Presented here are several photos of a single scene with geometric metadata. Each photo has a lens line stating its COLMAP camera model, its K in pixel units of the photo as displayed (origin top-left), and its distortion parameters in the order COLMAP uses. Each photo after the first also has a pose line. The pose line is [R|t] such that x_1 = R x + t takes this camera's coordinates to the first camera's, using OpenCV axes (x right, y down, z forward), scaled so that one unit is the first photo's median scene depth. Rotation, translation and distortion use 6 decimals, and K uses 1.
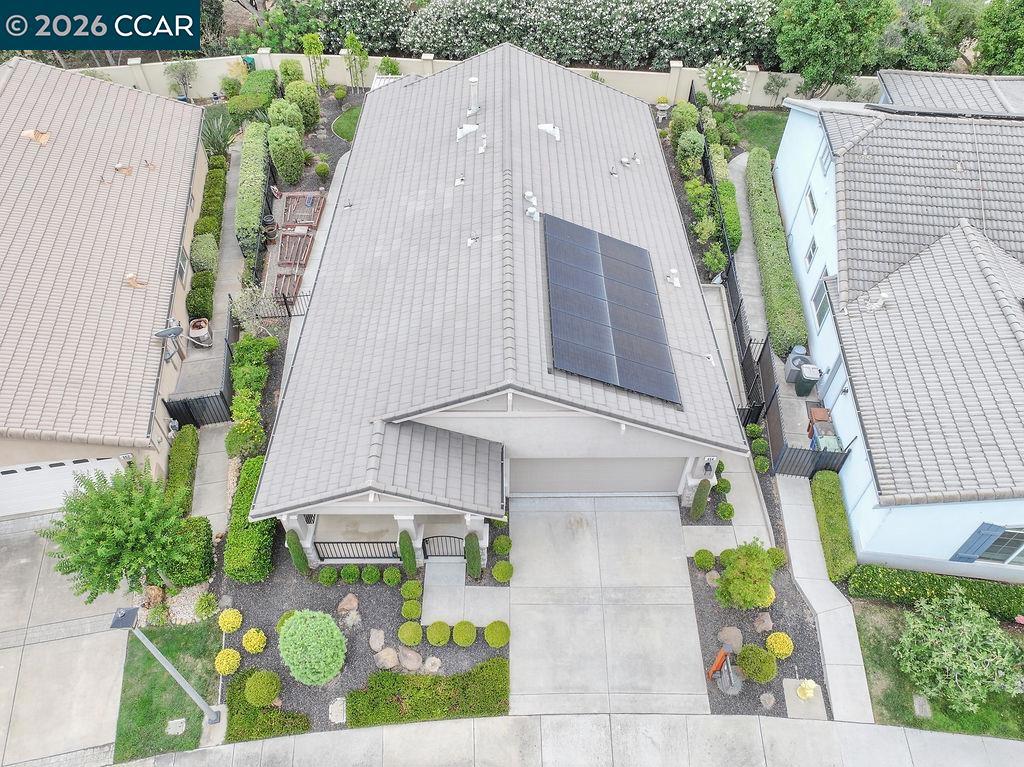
lens RADIAL K [[719.8, 0, 512.0], [0, 719.8, 383.5], [0, 0, 1]] dist [0.001818, 0.002862]
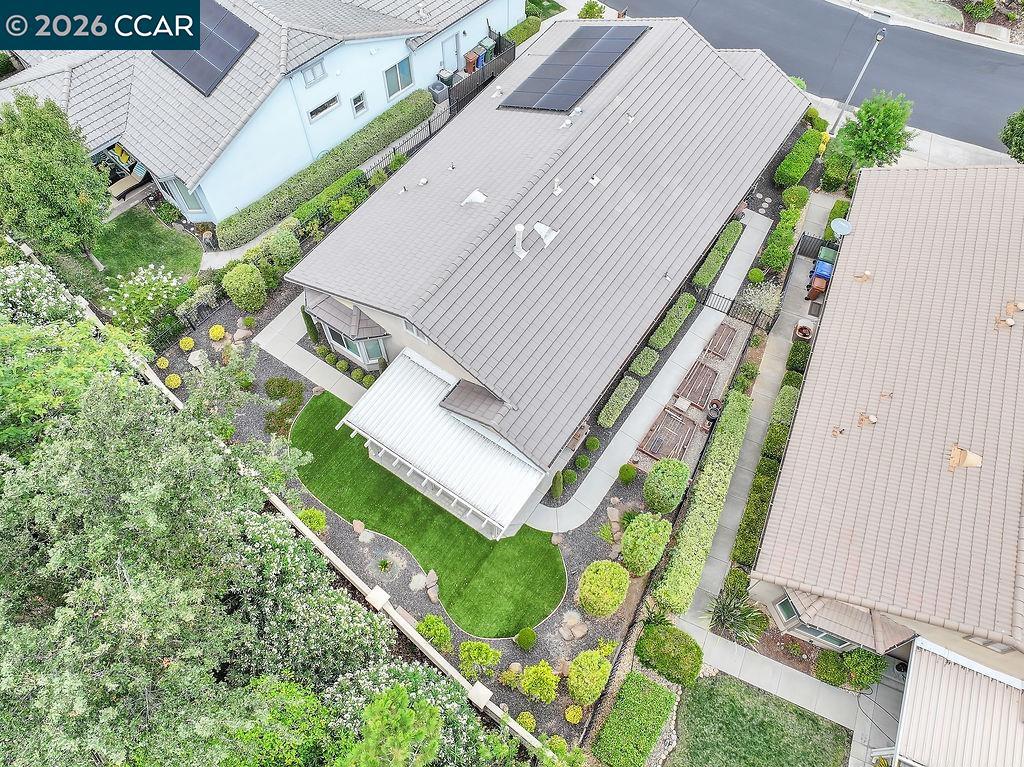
lens RADIAL K [[738.7, 0, 512.0], [0, 738.7, 383.5], [0, 0, 1]] dist [0.001429, 0.010527]
pose [[-0.816570, -0.508230, 0.273708, -0.577175], [0.415439, -0.188207, 0.889937, -1.844411], [-0.400779, 0.840405, 0.364822, 1.148316]]
